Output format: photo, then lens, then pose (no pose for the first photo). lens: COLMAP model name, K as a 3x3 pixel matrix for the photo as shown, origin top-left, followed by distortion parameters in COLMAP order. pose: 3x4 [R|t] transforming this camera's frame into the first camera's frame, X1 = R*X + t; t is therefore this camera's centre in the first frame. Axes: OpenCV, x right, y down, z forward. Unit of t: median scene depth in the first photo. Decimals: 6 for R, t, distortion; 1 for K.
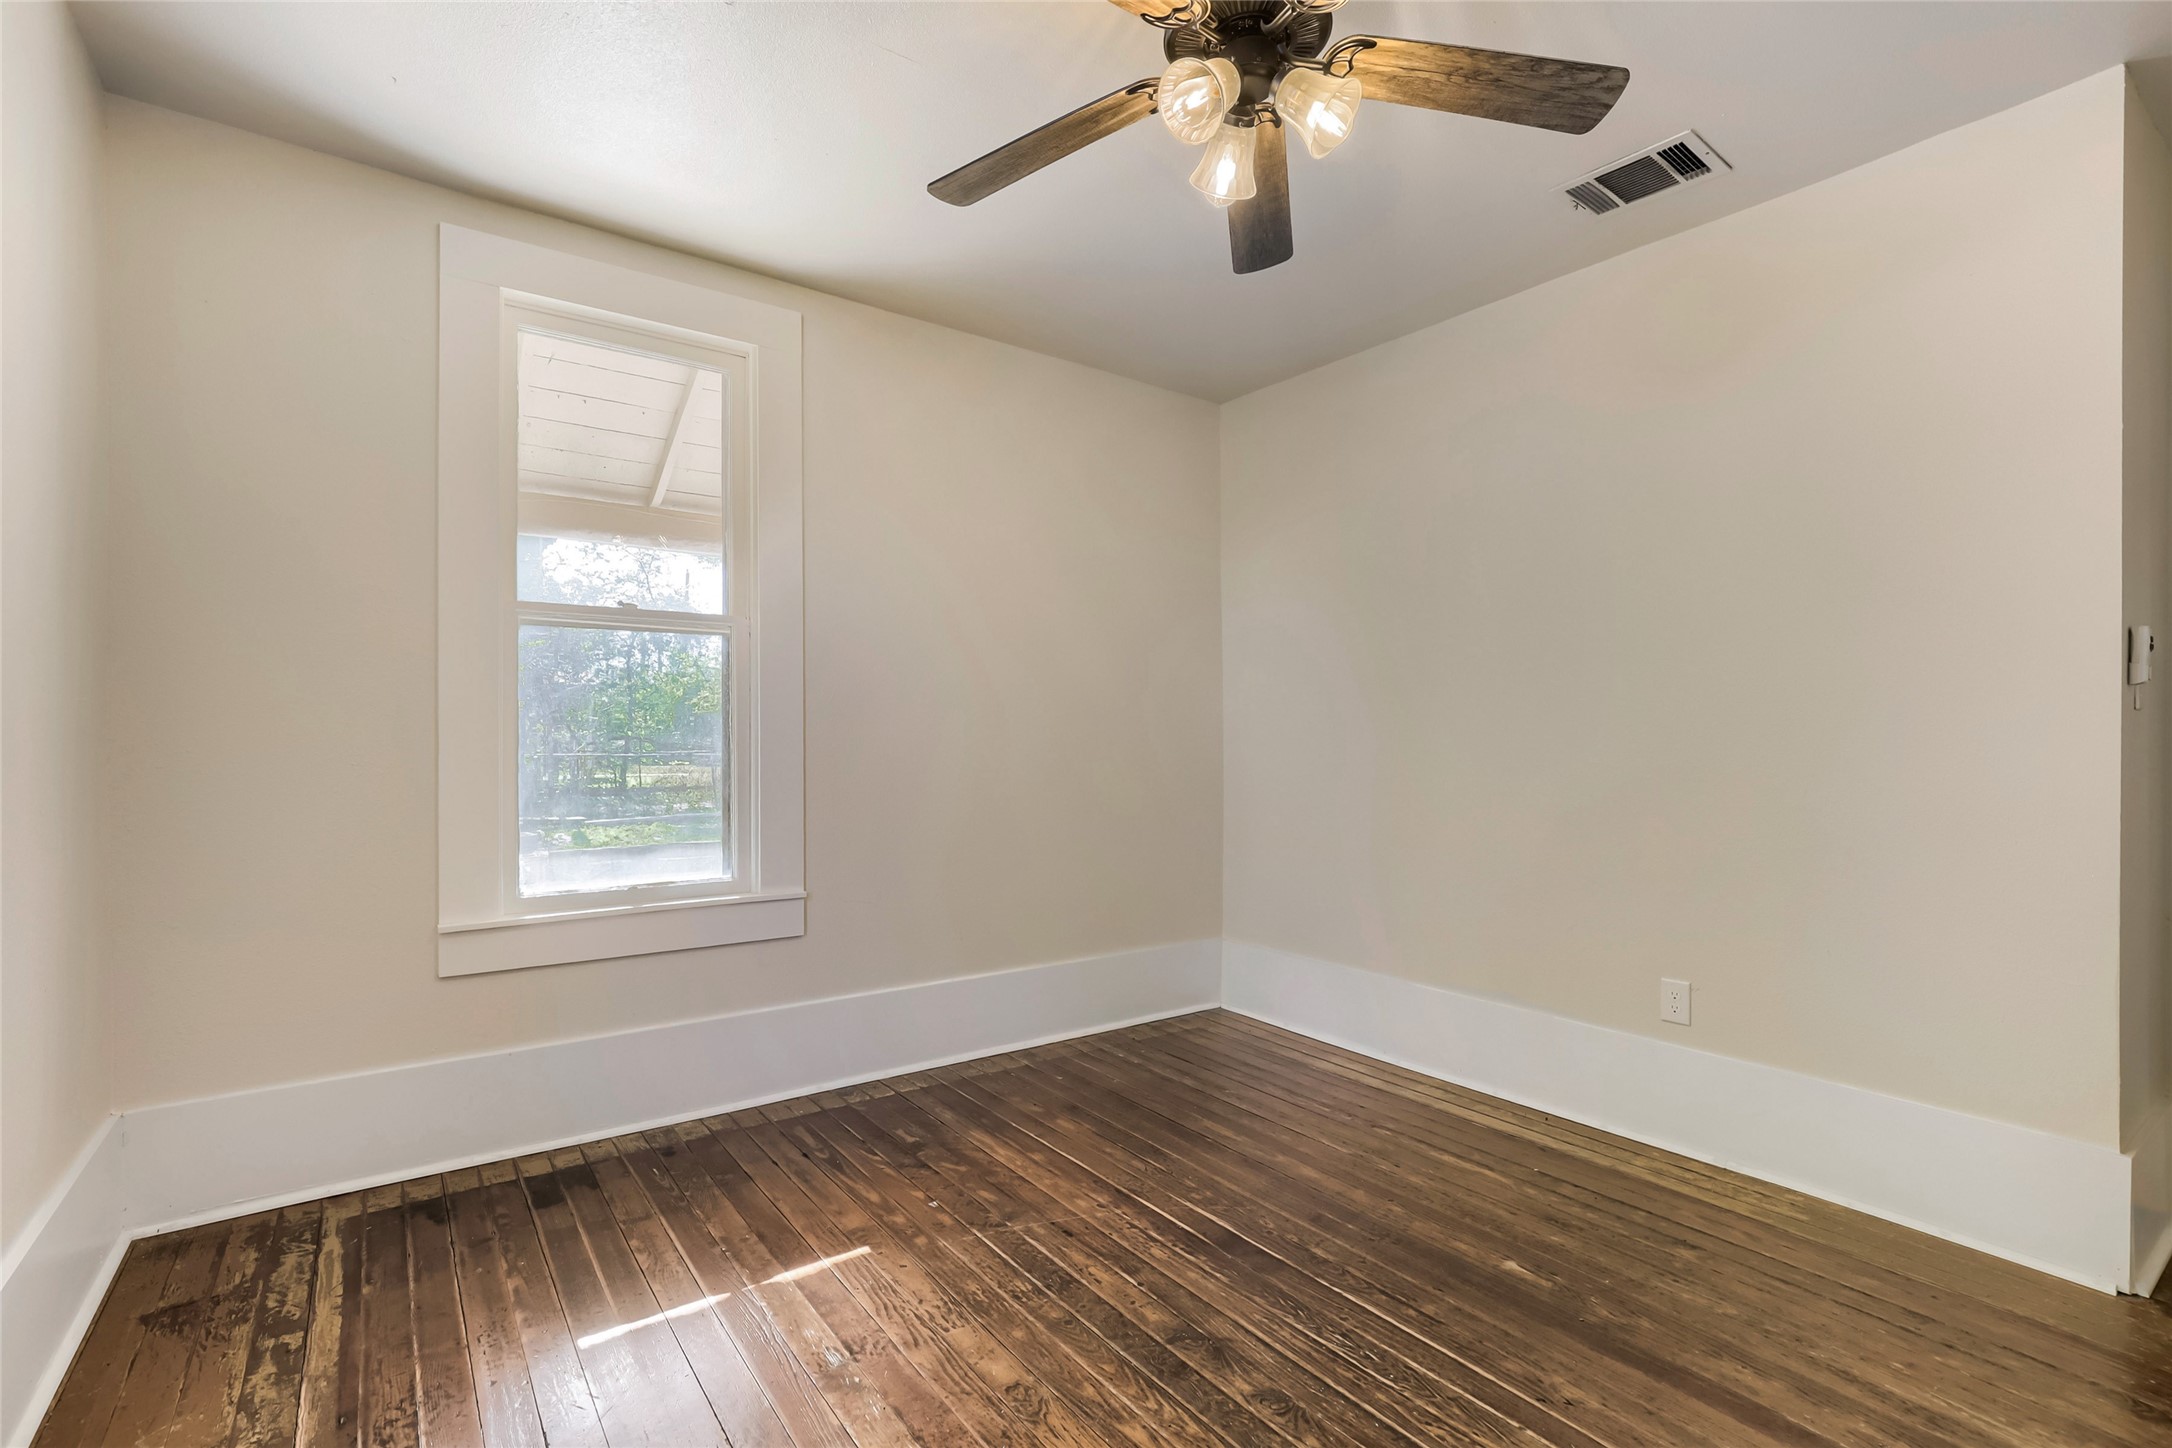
lens RADIAL K [[1006.4, 0, 1086.0], [0, 1006.4, 724.0], [0, 0, 1]] dist [-0.002079, 0.000156]
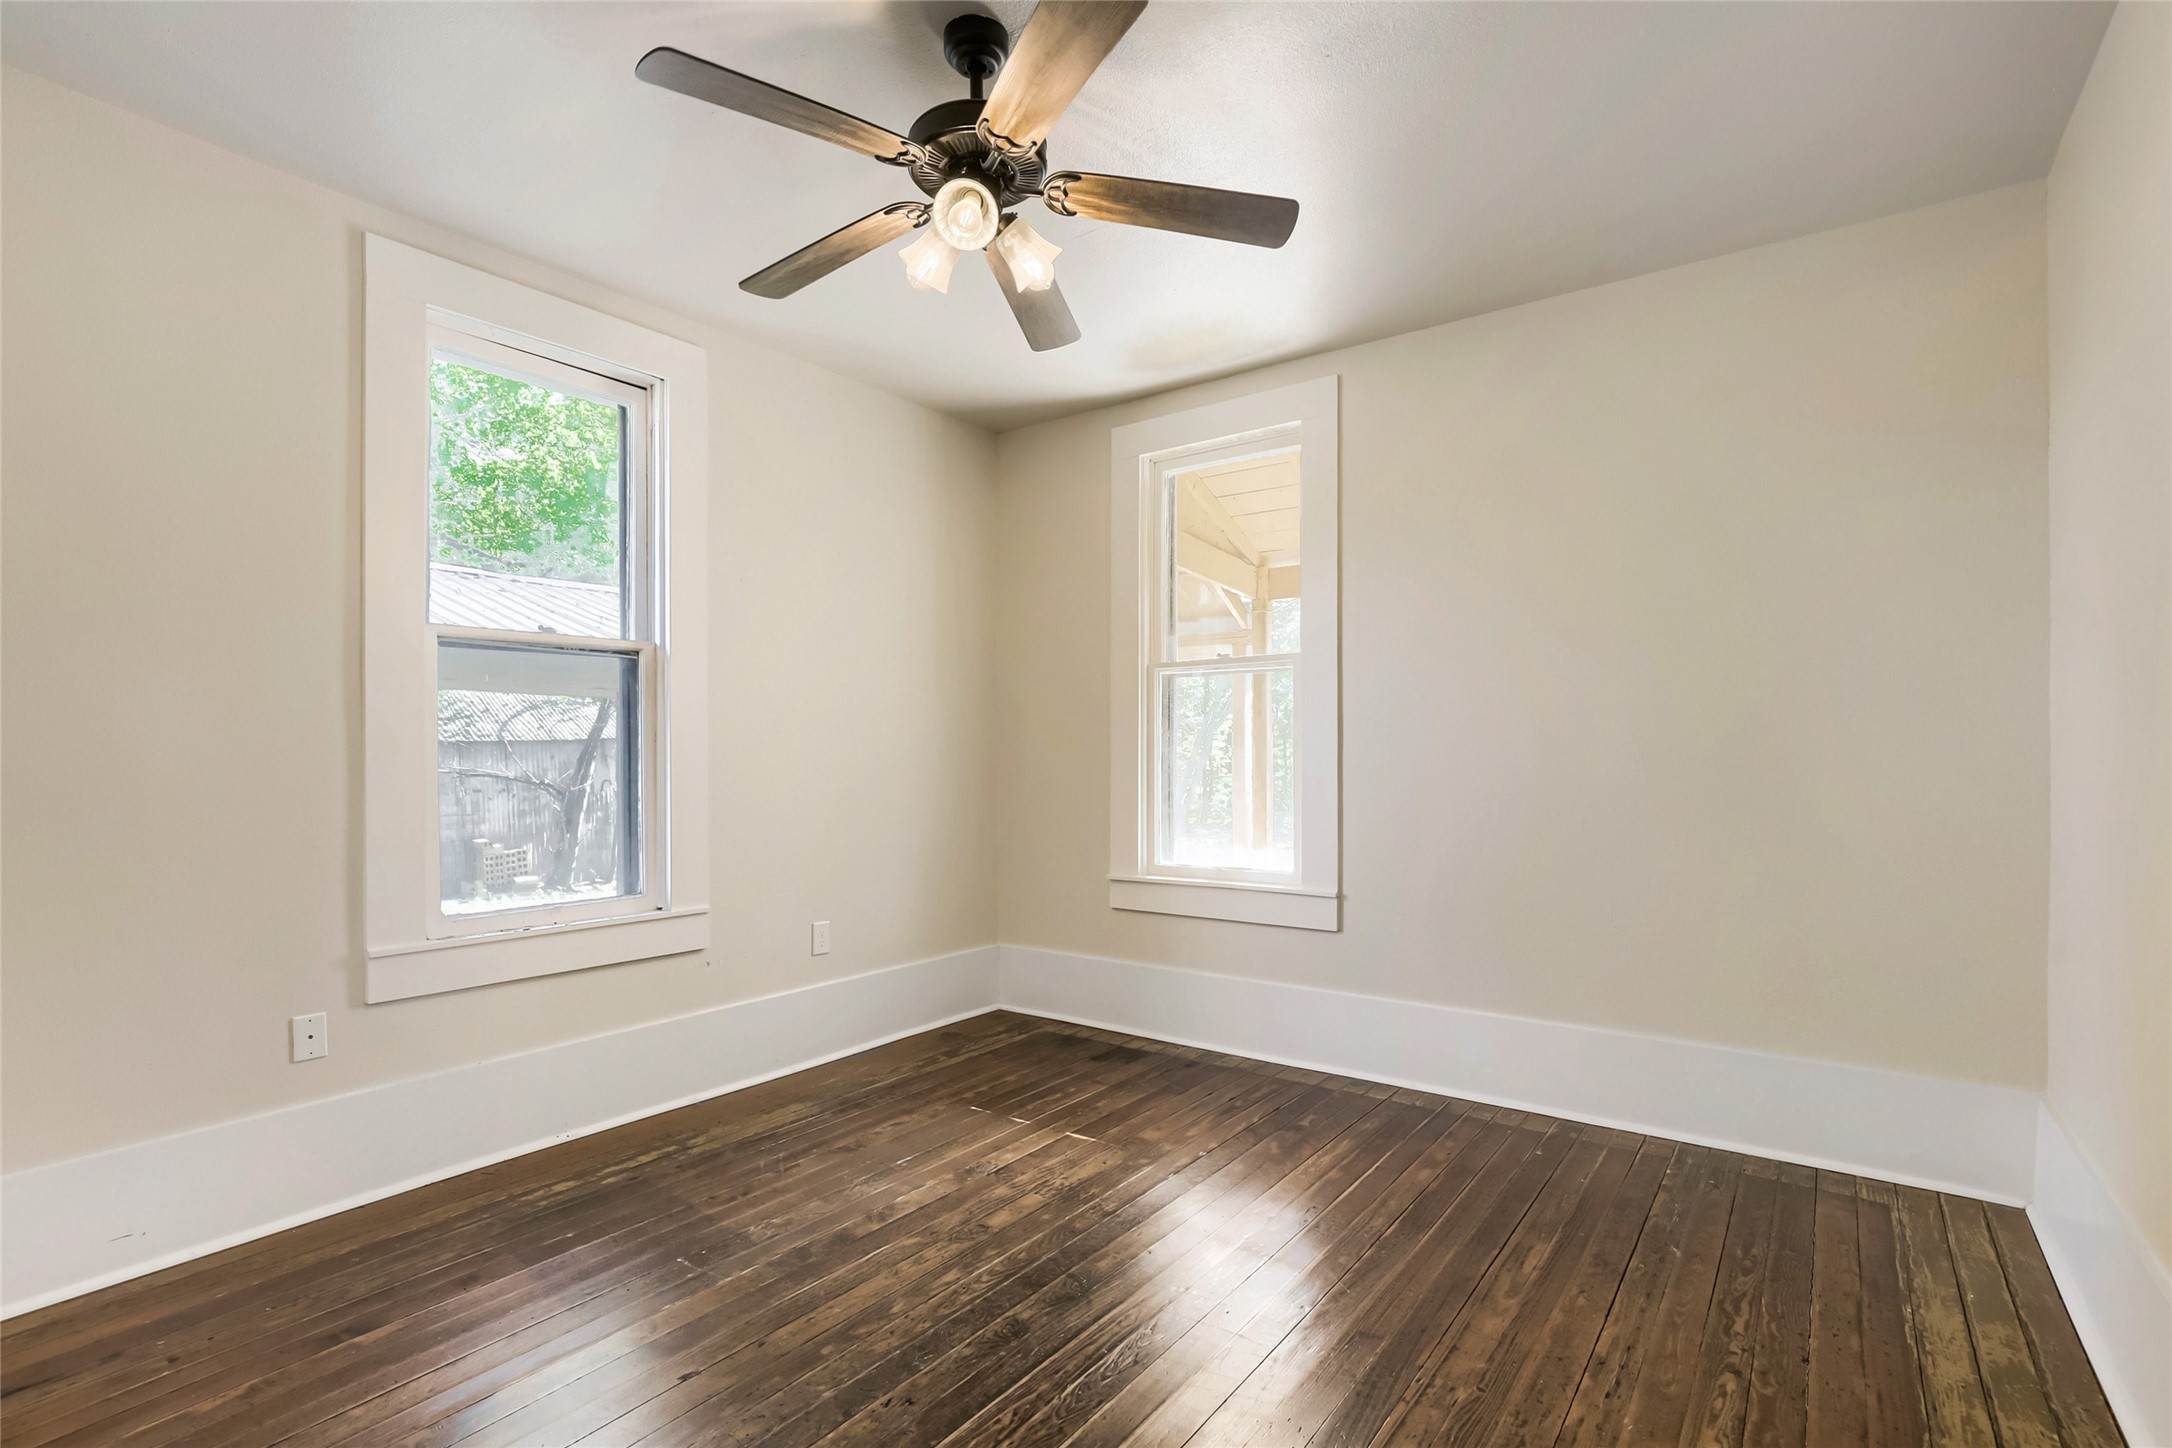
lens RADIAL K [[1004.9, 0, 1074.3], [0, 1004.9, 748.2], [0, 0, 1]] dist [-0.001950, 0.000441]
pose [[0.293117, -0.011853, -0.956003, 1.038326], [0.016939, 0.999831, -0.007202, 0.013450], [0.955926, -0.014083, 0.293268, 0.584535]]
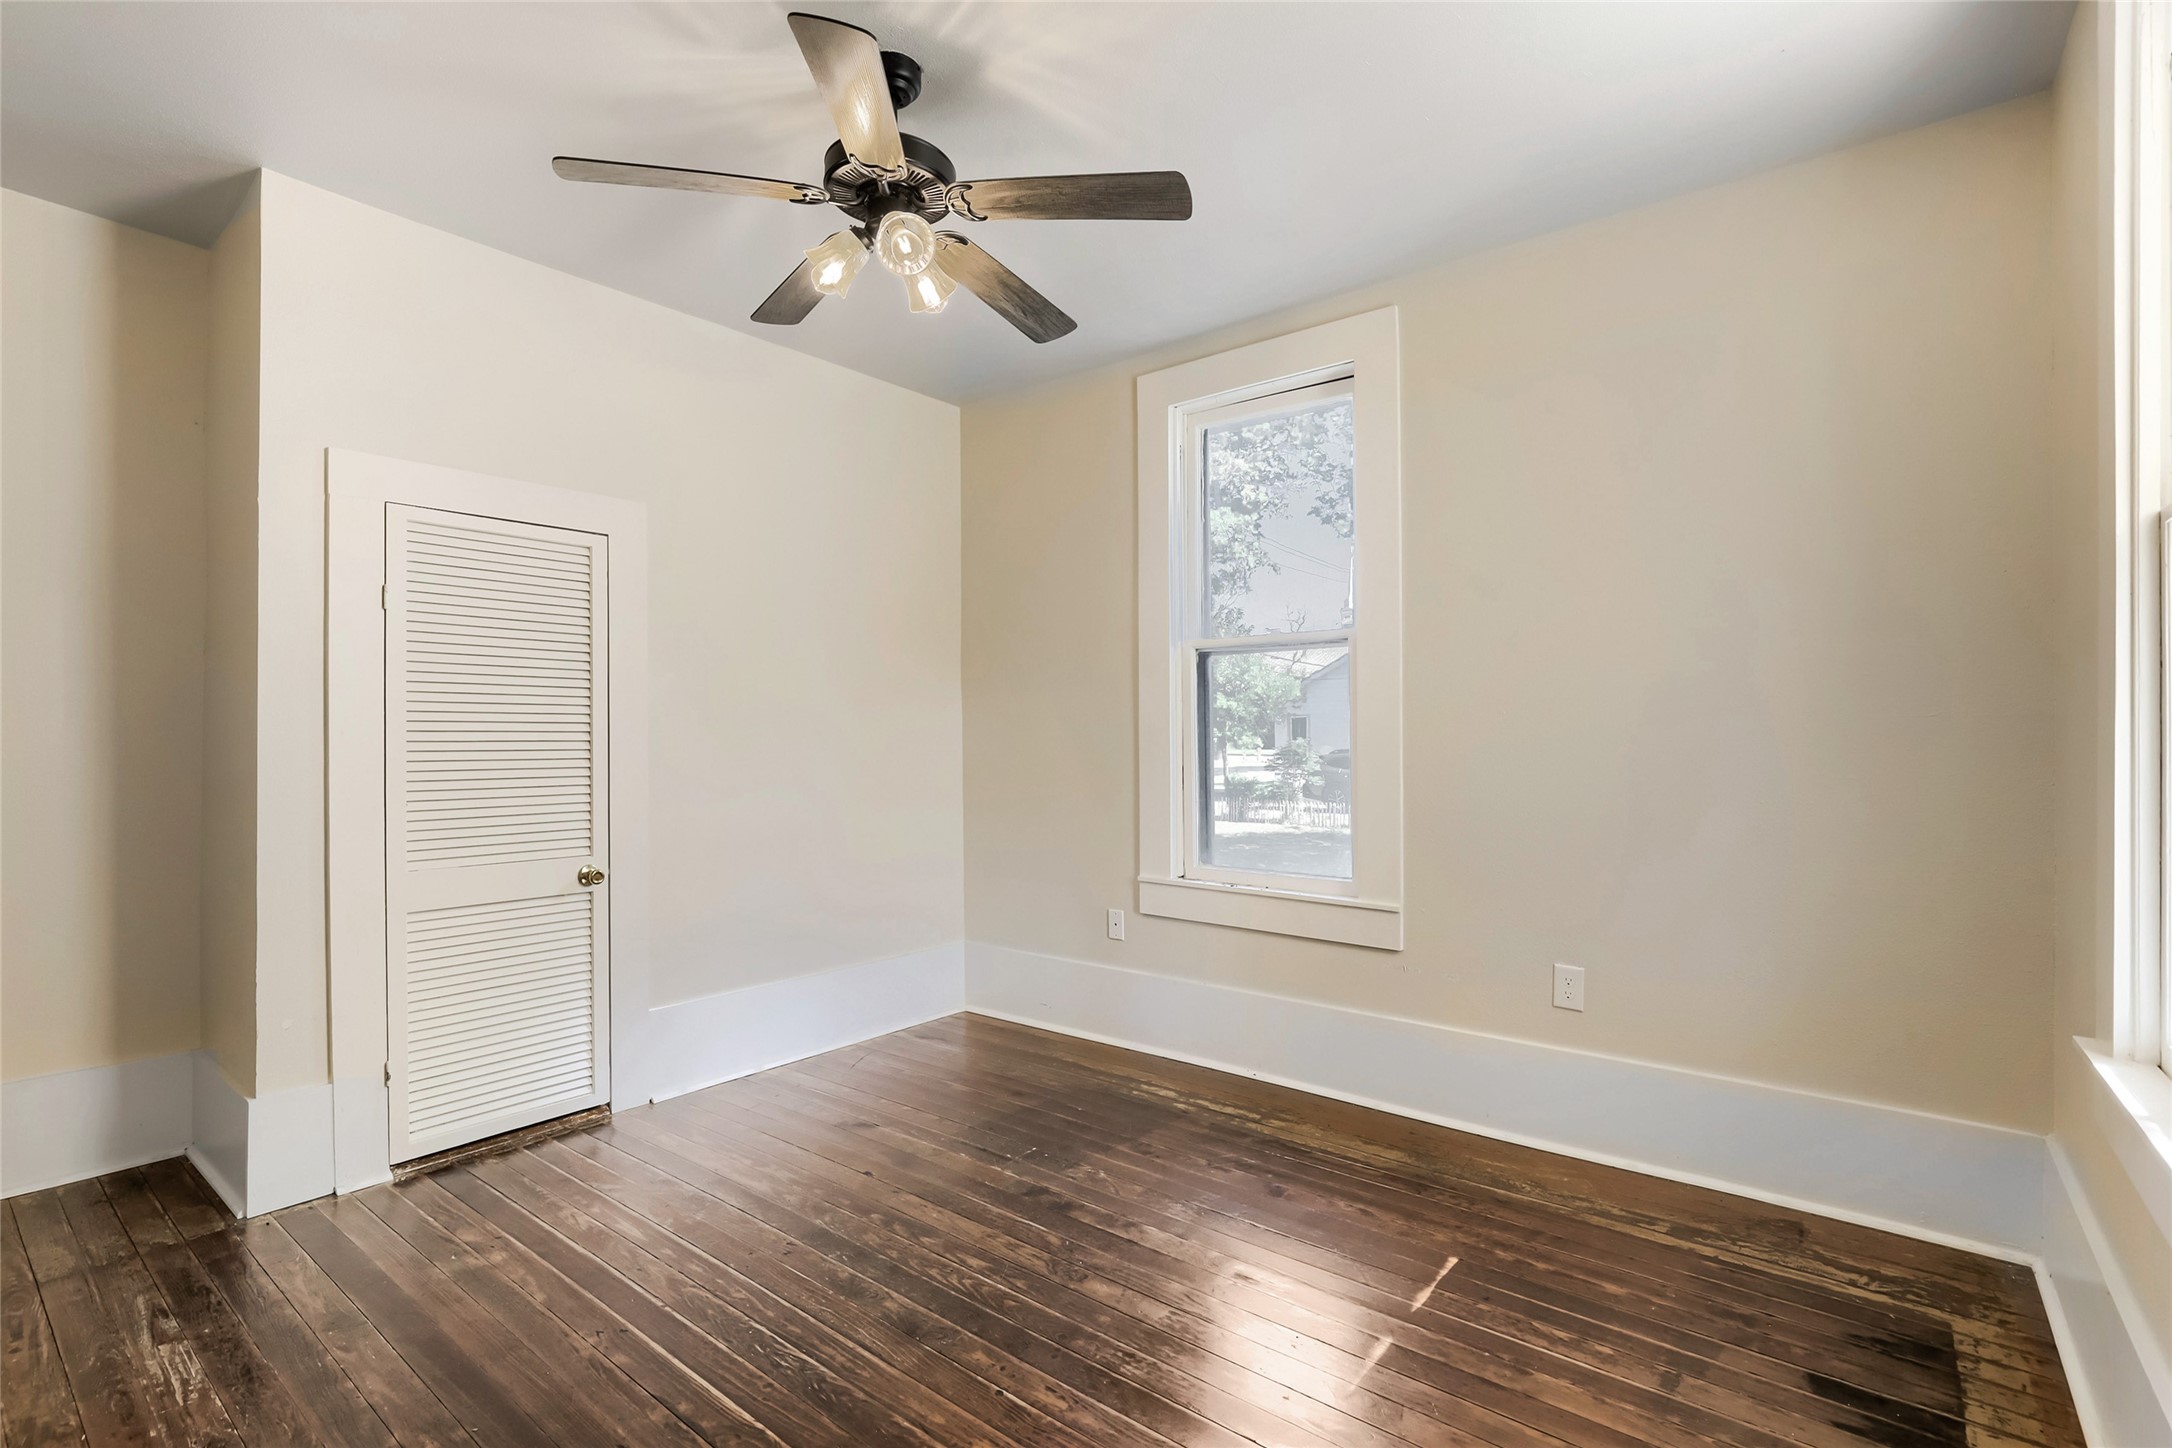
lens RADIAL K [[1004.9, 0, 1074.3], [0, 1004.9, 748.2], [0, 0, 1]] dist [-0.001950, 0.000441]
pose [[-0.966226, -0.004278, -0.257659, 0.203793], [-0.003512, 0.999988, -0.003430, 0.018564], [0.257670, -0.002409, -0.966230, 1.752554]]
